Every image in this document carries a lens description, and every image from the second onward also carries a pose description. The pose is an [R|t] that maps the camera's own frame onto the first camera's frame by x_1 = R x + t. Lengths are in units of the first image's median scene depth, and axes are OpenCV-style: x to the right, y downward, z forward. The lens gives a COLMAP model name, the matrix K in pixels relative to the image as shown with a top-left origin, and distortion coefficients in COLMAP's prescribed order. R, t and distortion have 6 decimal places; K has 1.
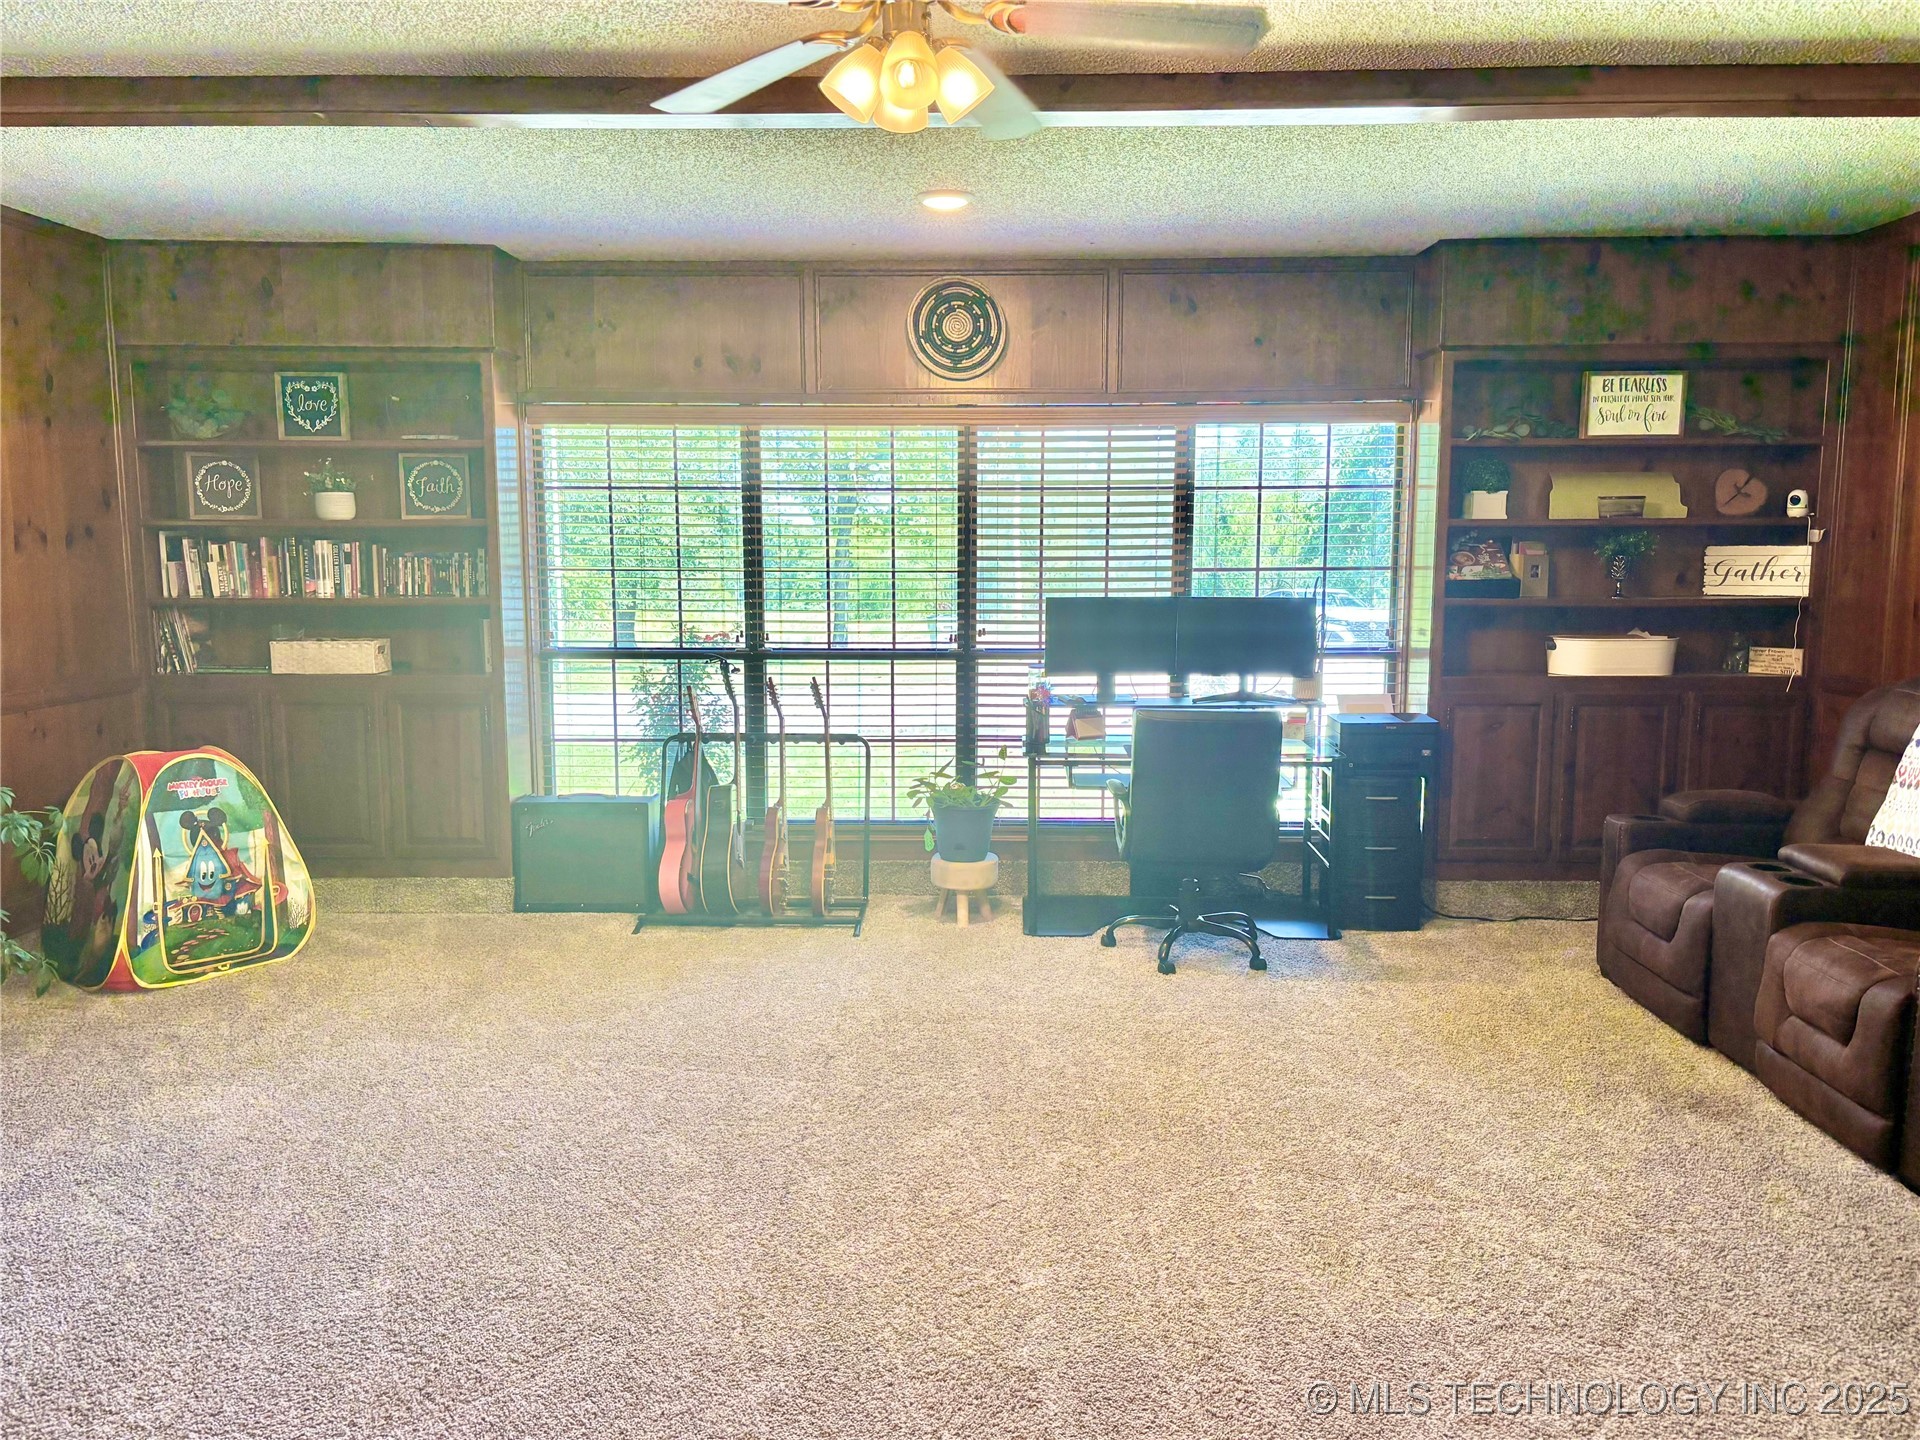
lens RADIAL K [[1433.4, 0, 957.7], [0, 1433.4, 729.2], [0, 0, 1]] dist [0.081598, -0.189948]
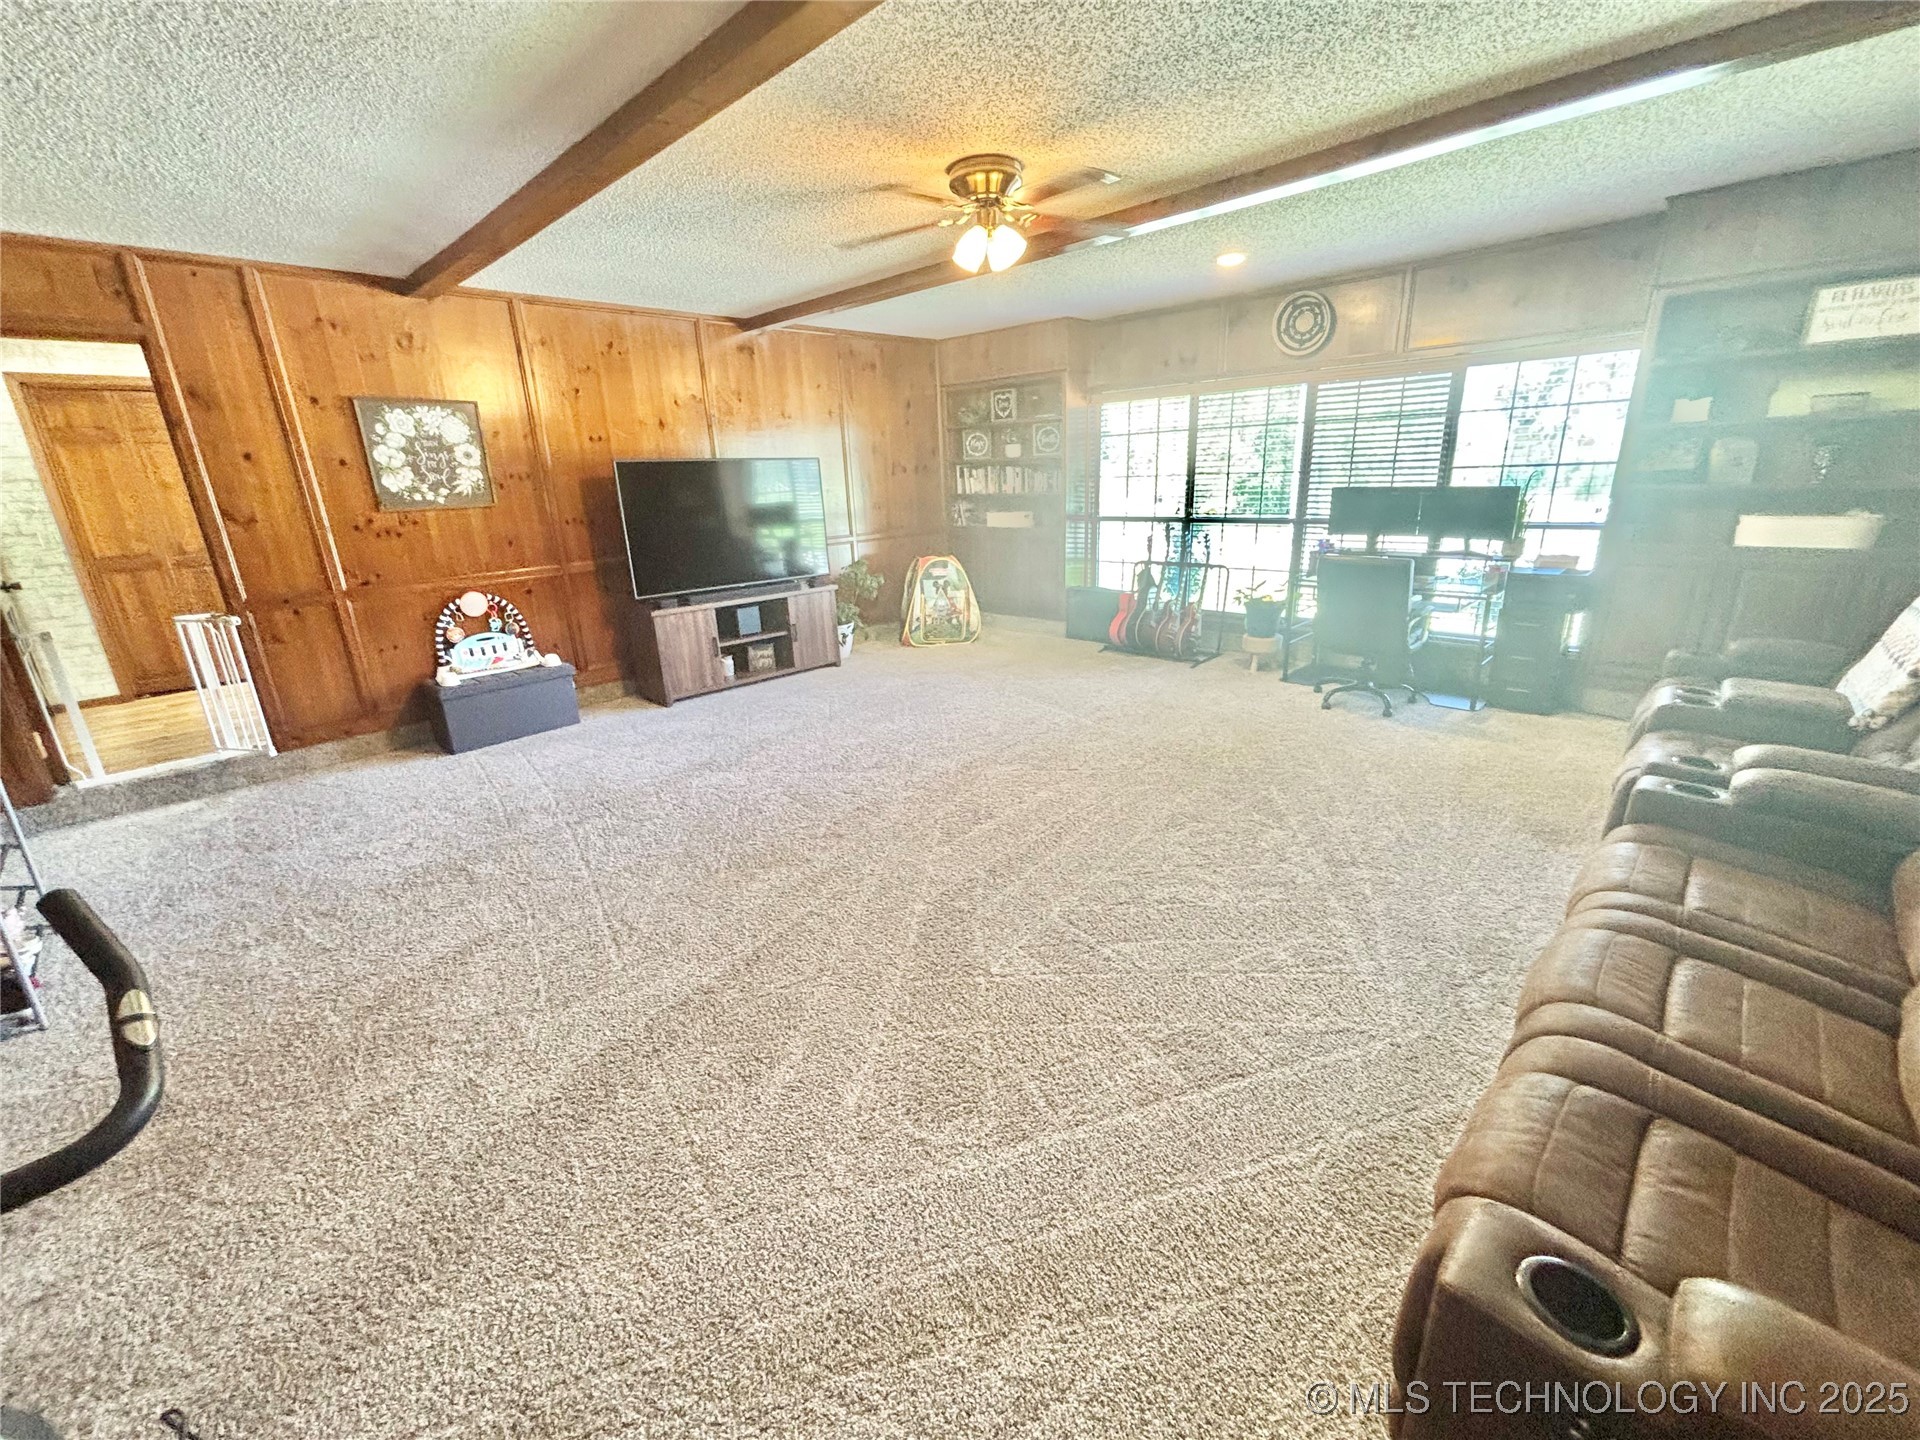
lens RADIAL K [[772.5, 0, 960.0], [0, 772.5, 720.0], [0, 0, 1]] dist [-0.001653, -0.000571]
pose [[0.731758, 0.182473, -0.656684, 0.392312], [-0.048243, 0.974946, 0.217149, -0.001194], [0.679855, -0.127220, 0.722227, 0.009324]]
